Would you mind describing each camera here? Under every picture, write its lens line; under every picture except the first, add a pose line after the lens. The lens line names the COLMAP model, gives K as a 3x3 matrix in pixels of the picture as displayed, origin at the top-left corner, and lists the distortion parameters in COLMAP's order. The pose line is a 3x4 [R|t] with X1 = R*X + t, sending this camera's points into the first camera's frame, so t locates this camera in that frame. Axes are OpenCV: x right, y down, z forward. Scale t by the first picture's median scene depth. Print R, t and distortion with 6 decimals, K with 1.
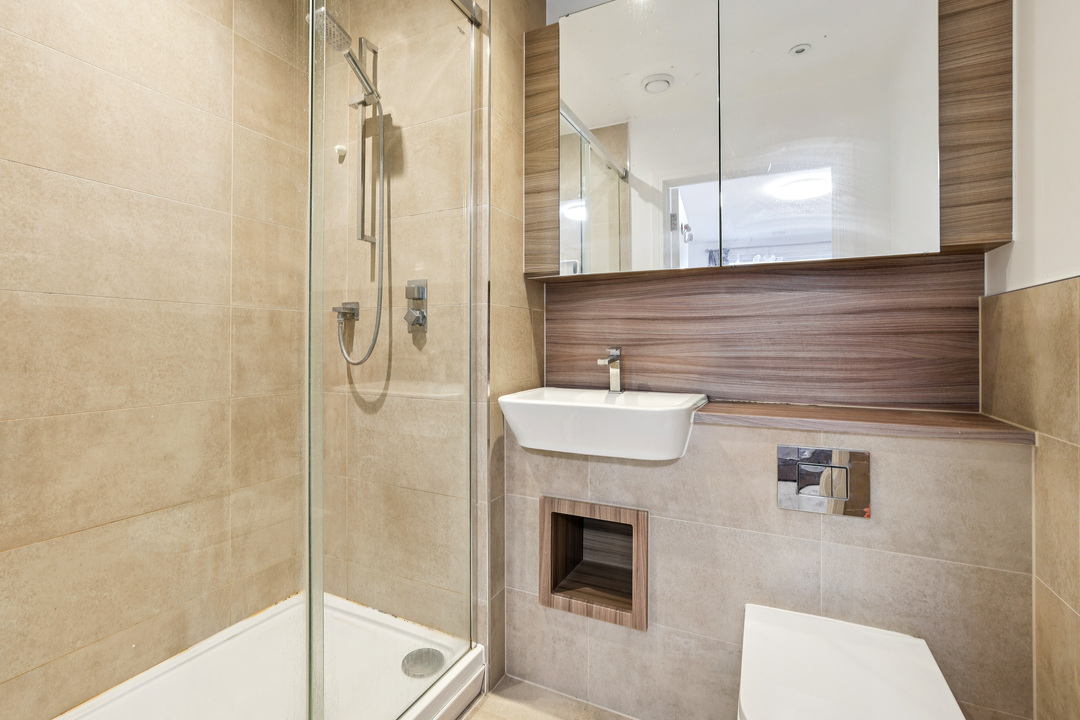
lens RADIAL K [[495.4, 0, 532.3], [0, 495.4, 351.4], [0, 0, 1]] dist [-0.015607, -0.000059]
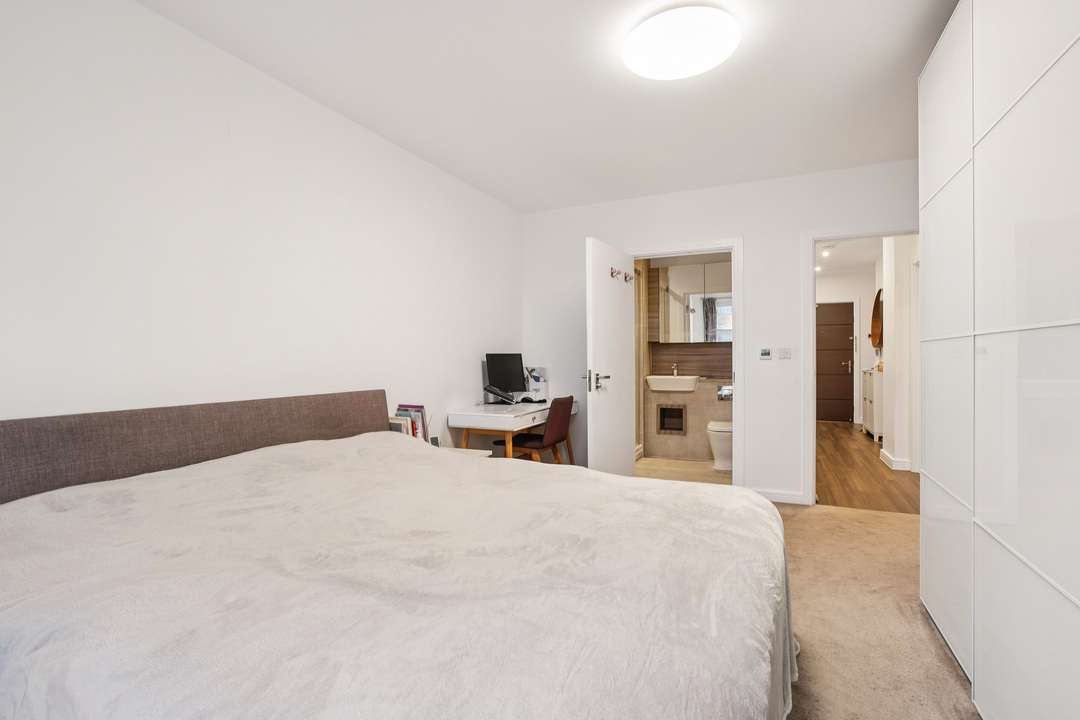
lens RADIAL K [[495.4, 0, 545.6], [0, 495.4, 361.4], [0, 0, 1]] dist [-0.015607, -0.000059]
pose [[0.999633, -0.004677, 0.026670, -0.882289], [0.004911, 0.999950, -0.008704, 0.004857], [-0.026628, 0.008832, 0.999606, -2.588769]]
